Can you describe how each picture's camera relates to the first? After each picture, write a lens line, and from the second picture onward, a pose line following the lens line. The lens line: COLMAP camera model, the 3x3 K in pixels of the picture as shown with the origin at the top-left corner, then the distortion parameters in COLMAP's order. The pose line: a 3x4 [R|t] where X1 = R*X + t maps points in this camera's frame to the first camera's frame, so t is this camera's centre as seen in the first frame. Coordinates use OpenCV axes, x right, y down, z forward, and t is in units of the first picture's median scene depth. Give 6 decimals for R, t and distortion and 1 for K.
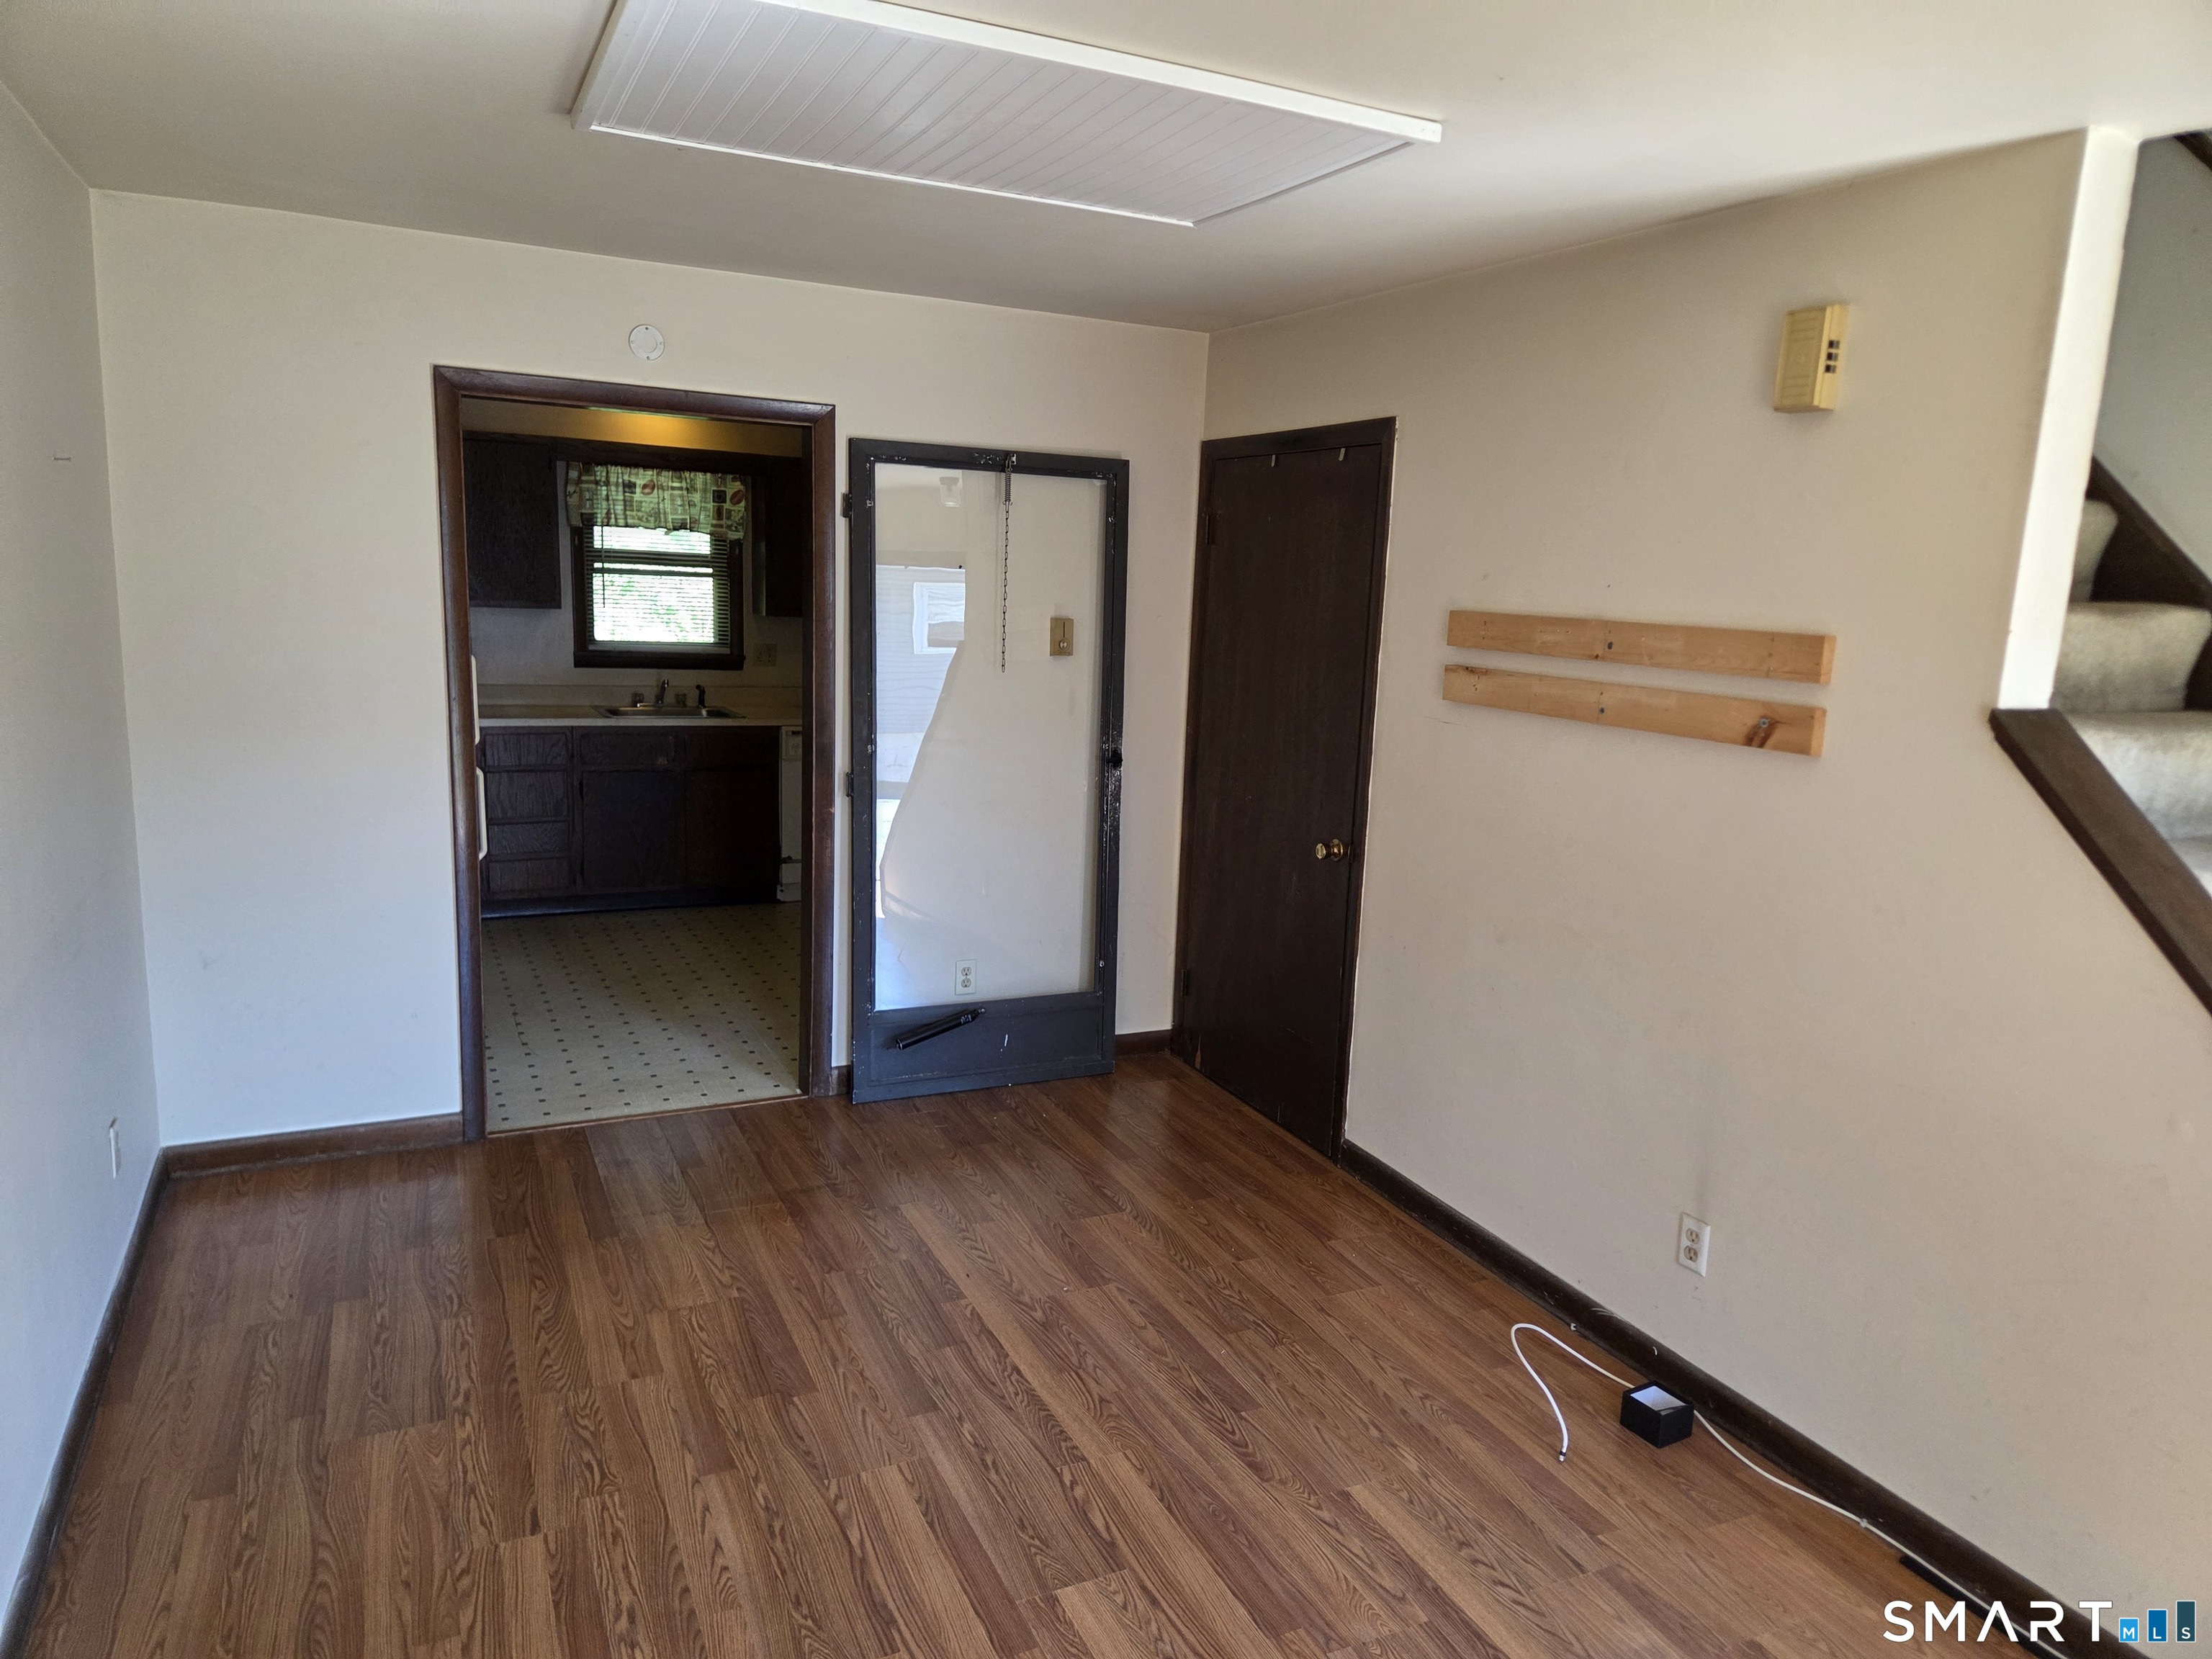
lens RADIAL K [[1497.6, 0, 1112.2], [0, 1497.6, 825.6], [0, 0, 1]] dist [0.099913, -0.089681]
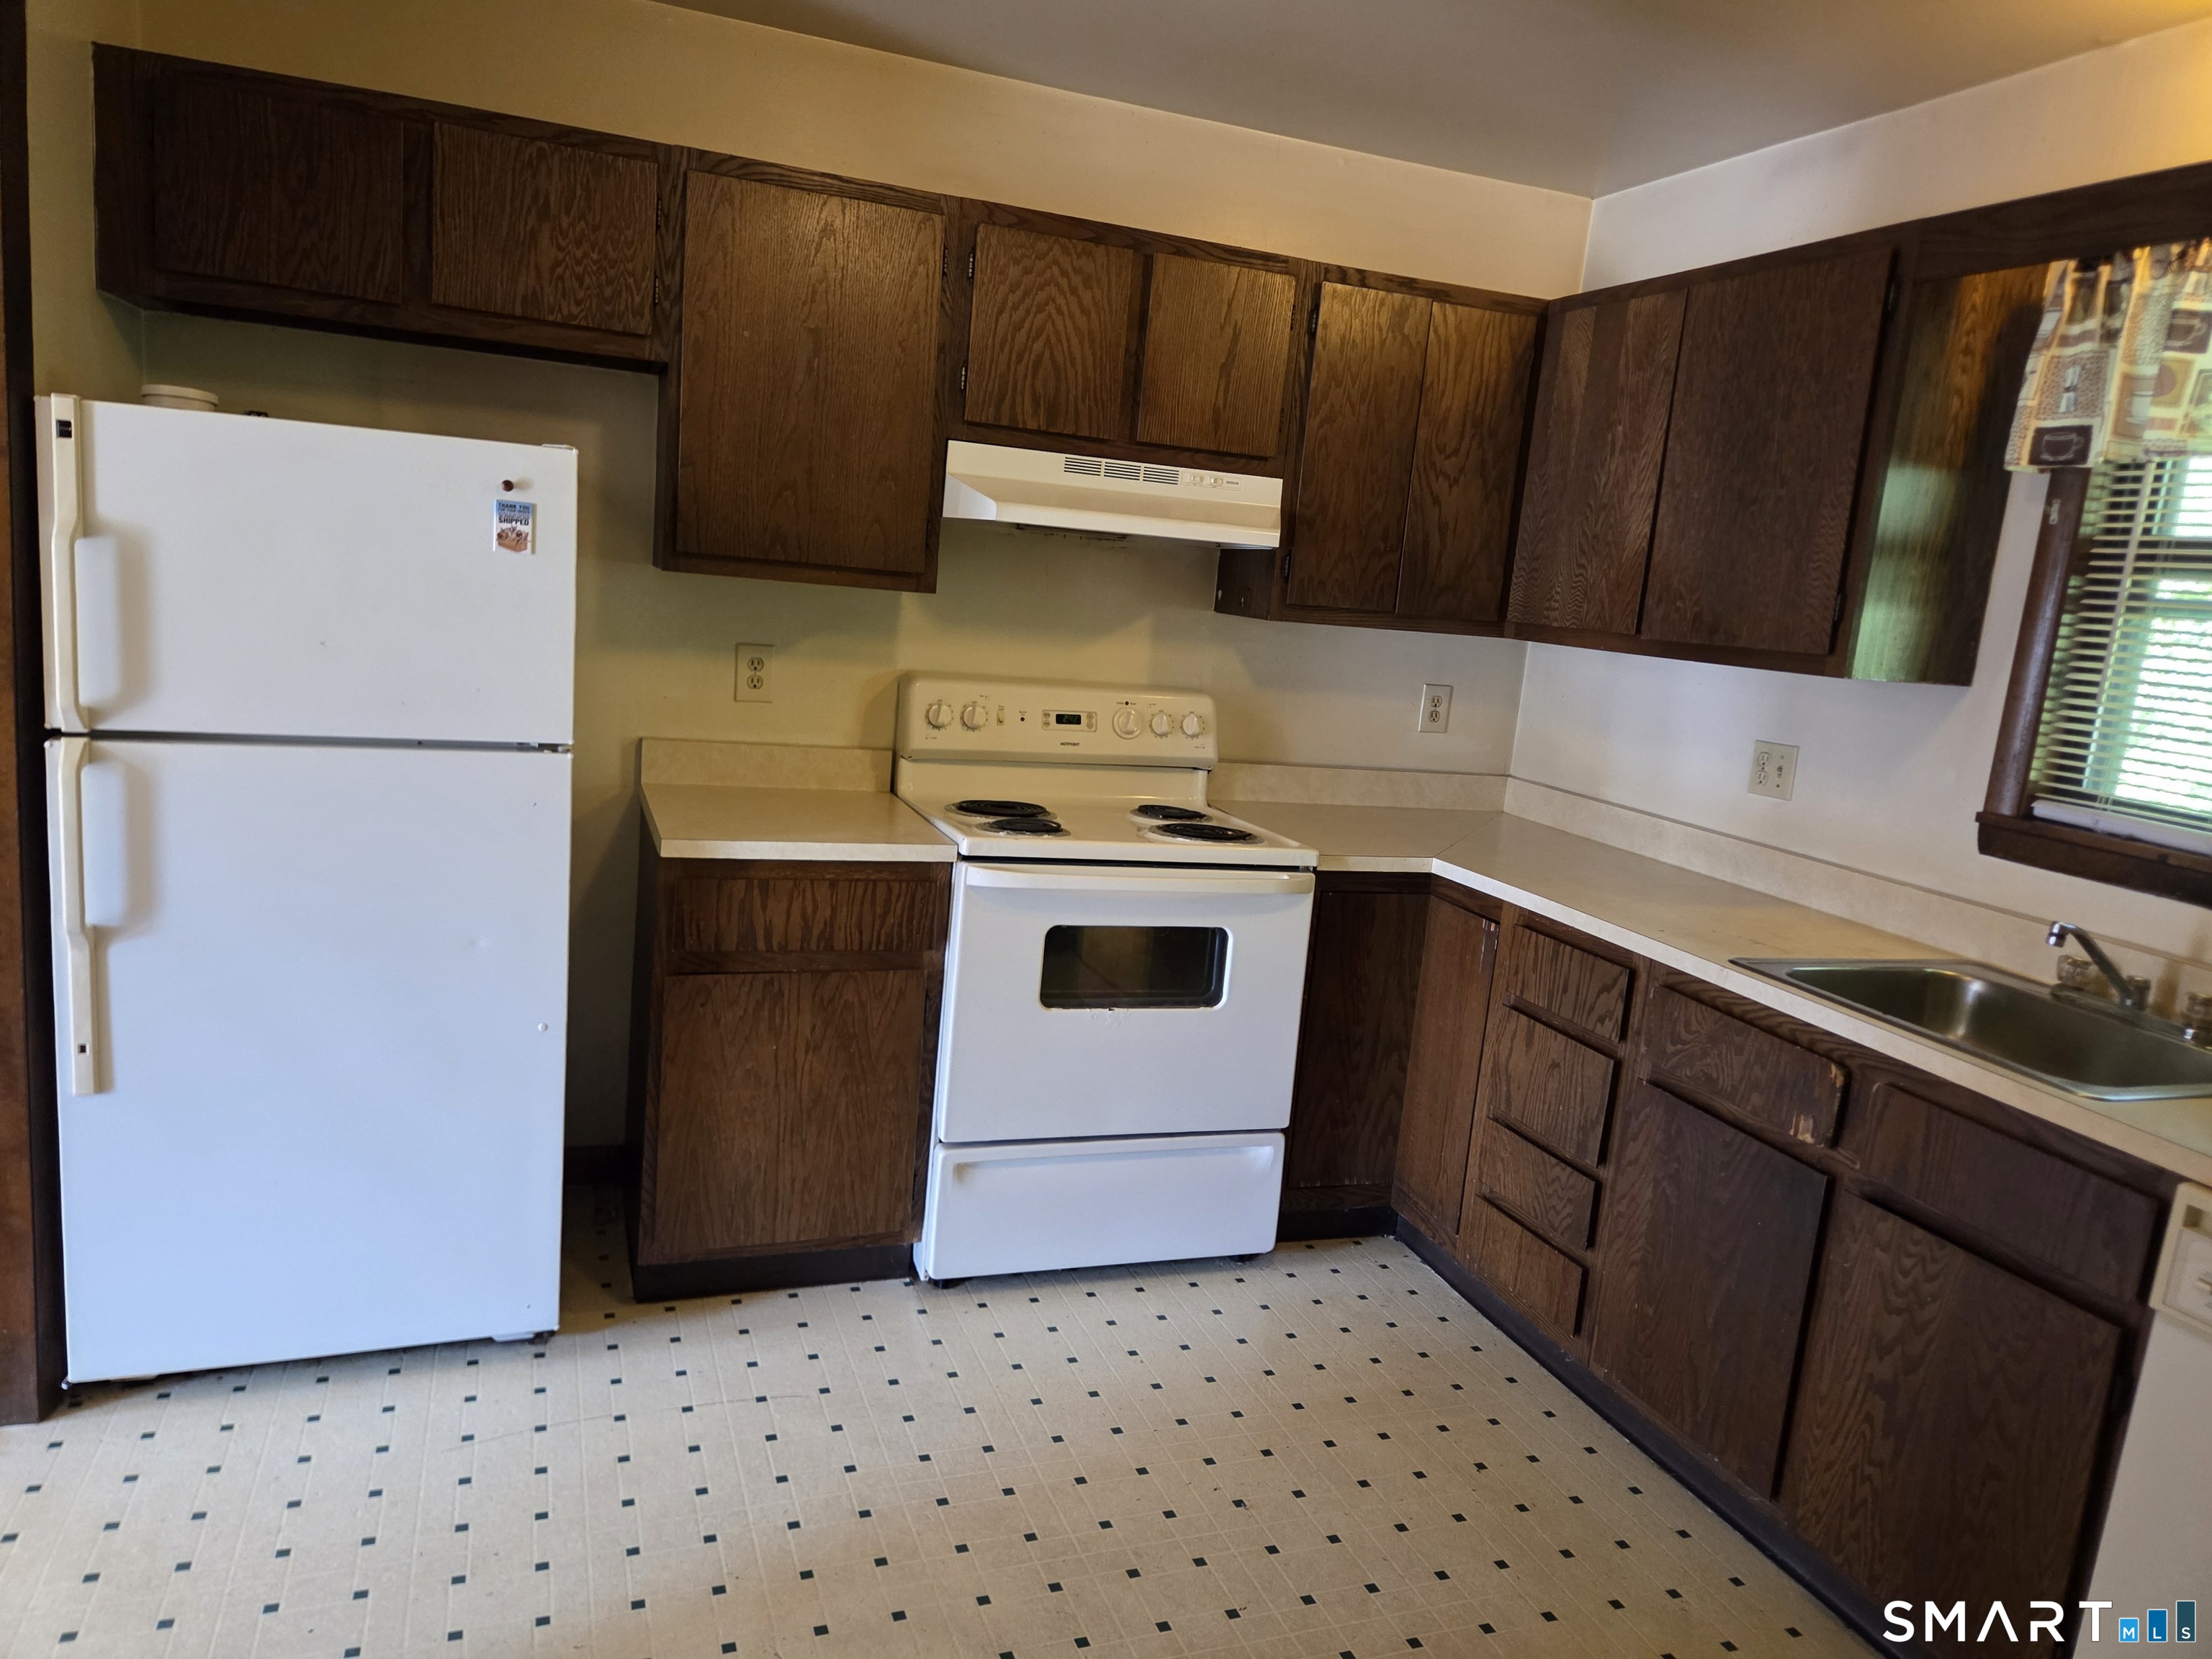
lens RADIAL K [[1497.6, 0, 1112.2], [0, 1497.6, 825.6], [0, 0, 1]] dist [0.099913, -0.089681]
pose [[-0.086814, 0.124901, -0.988364, 0.036563], [-0.259546, 0.955012, 0.143483, -0.111705], [0.961821, 0.268982, -0.050491, 0.828451]]
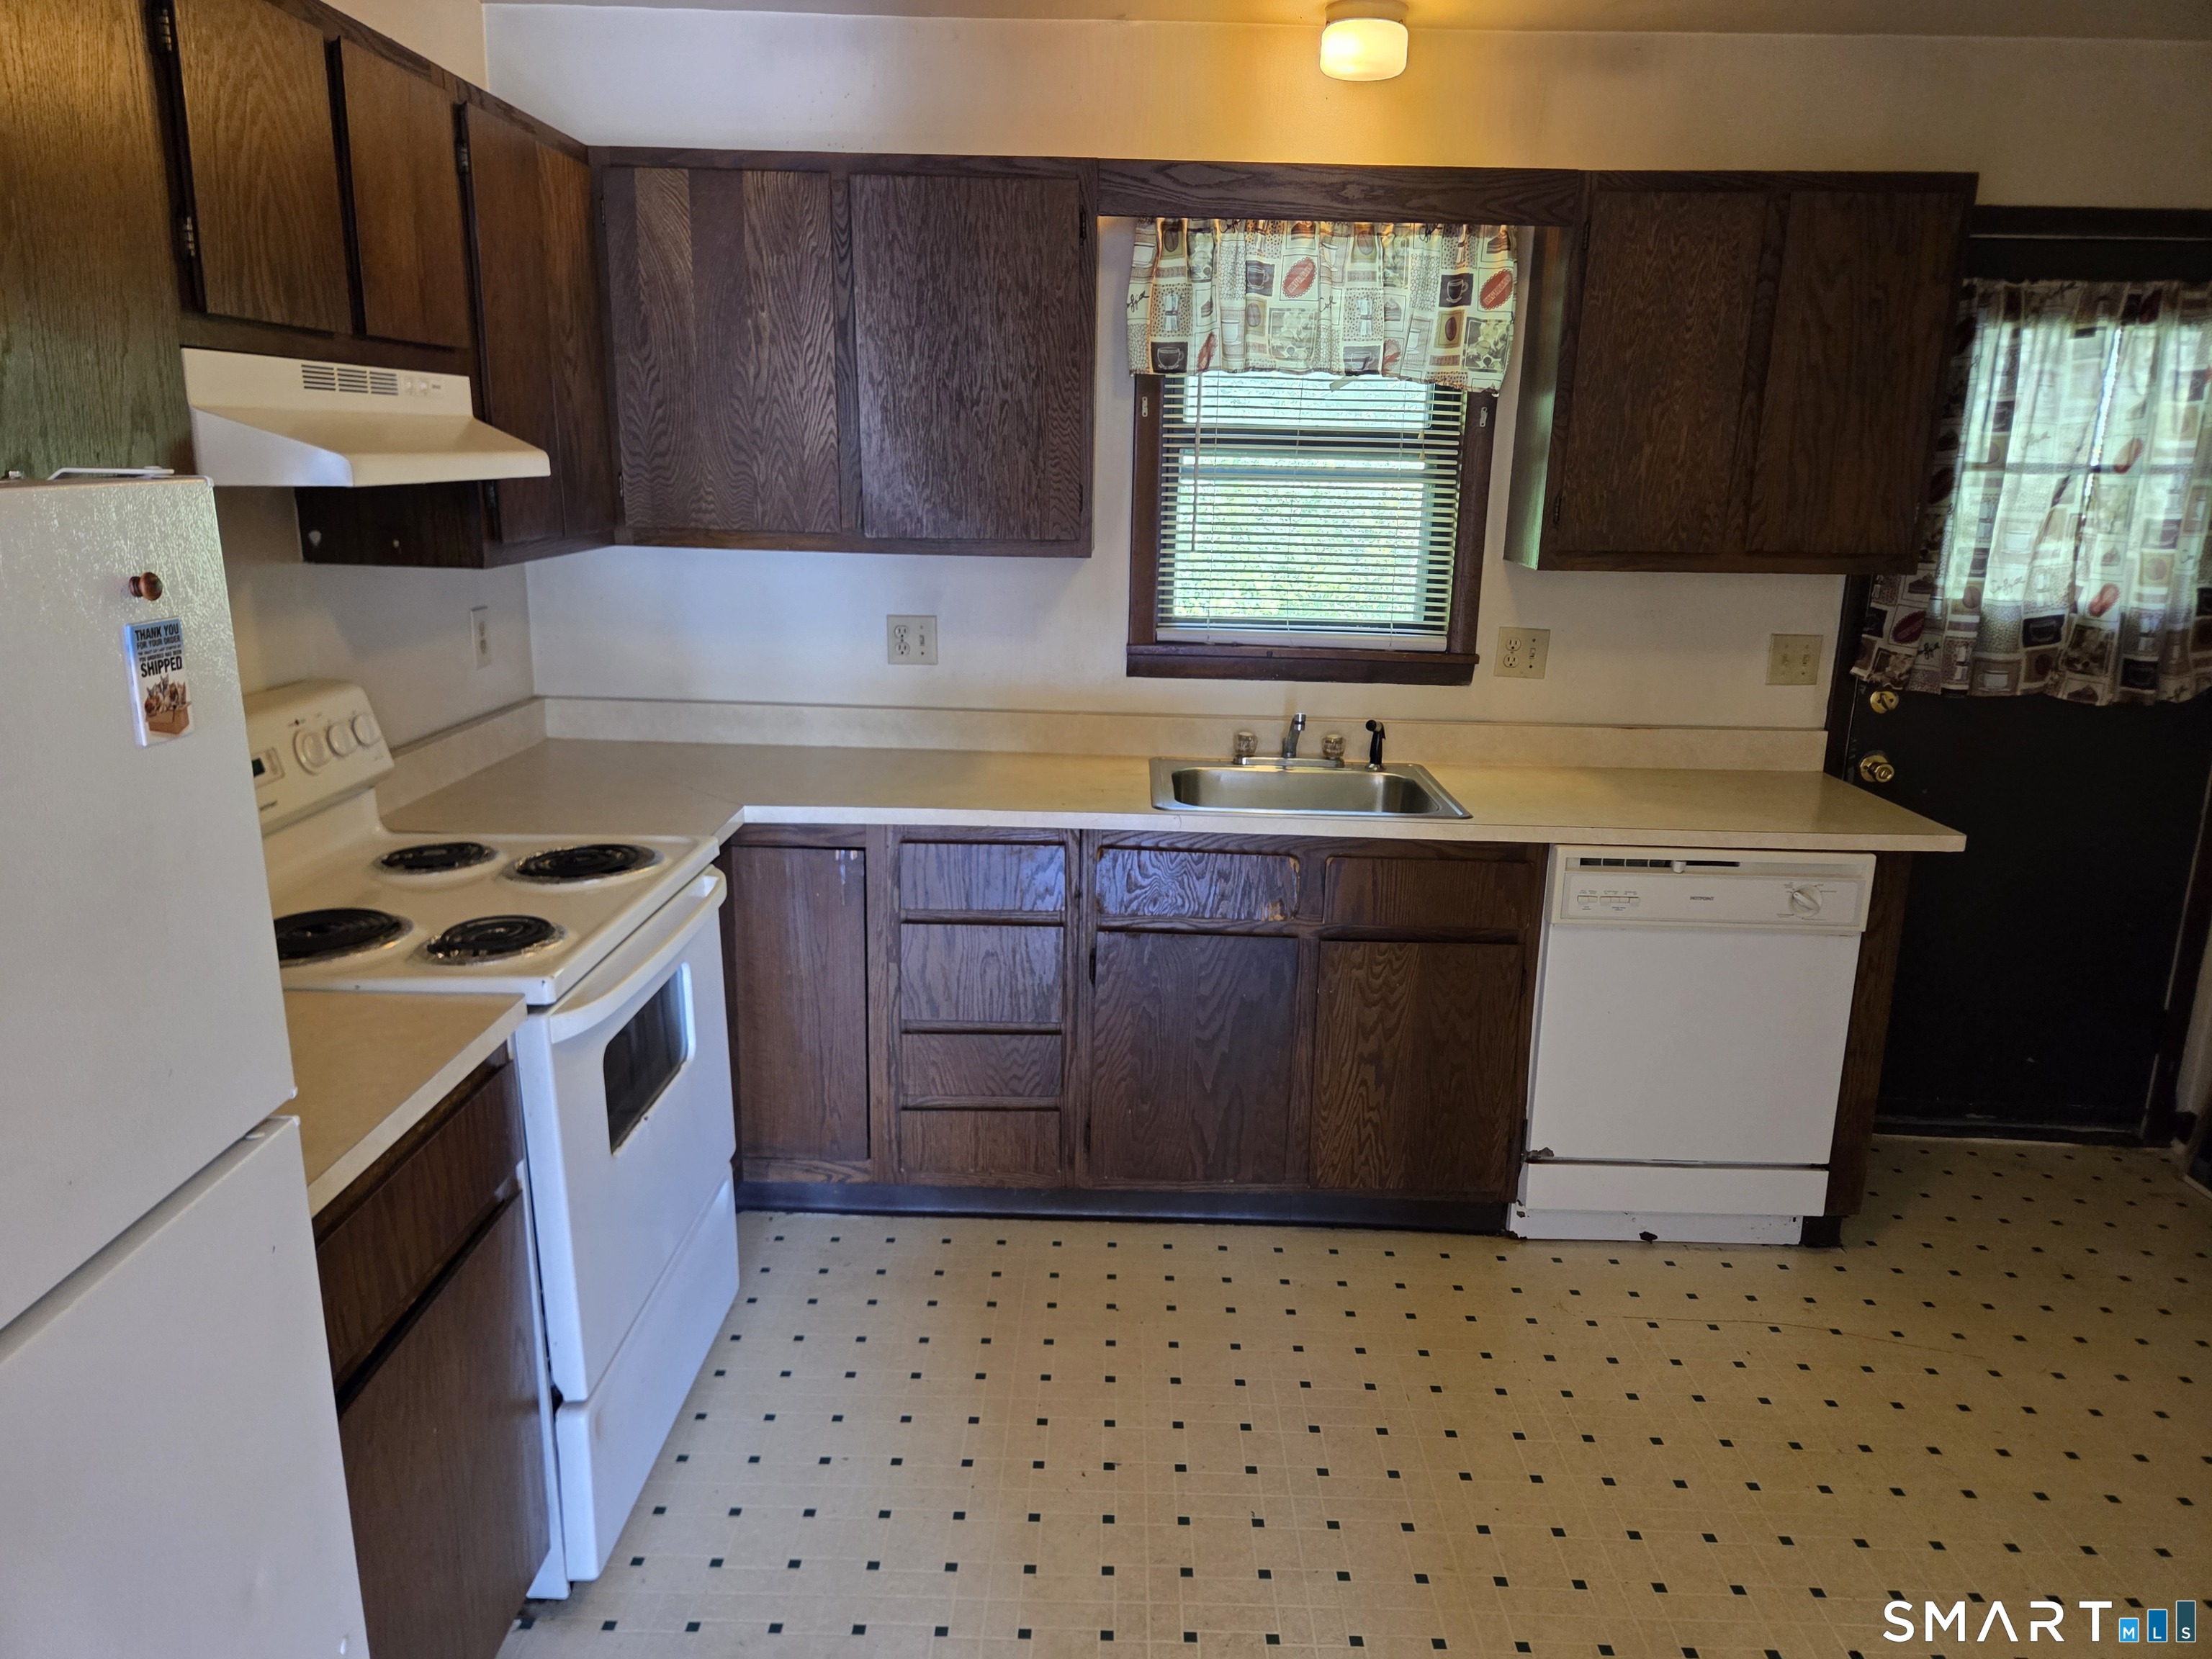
lens RADIAL K [[1497.6, 0, 1112.2], [0, 1497.6, 825.6], [0, 0, 1]] dist [0.099913, -0.089681]
pose [[0.894123, 0.090924, -0.438495, -0.147331], [-0.063227, 0.994994, 0.077394, -0.095392], [0.443336, -0.041475, 0.895395, 0.577527]]
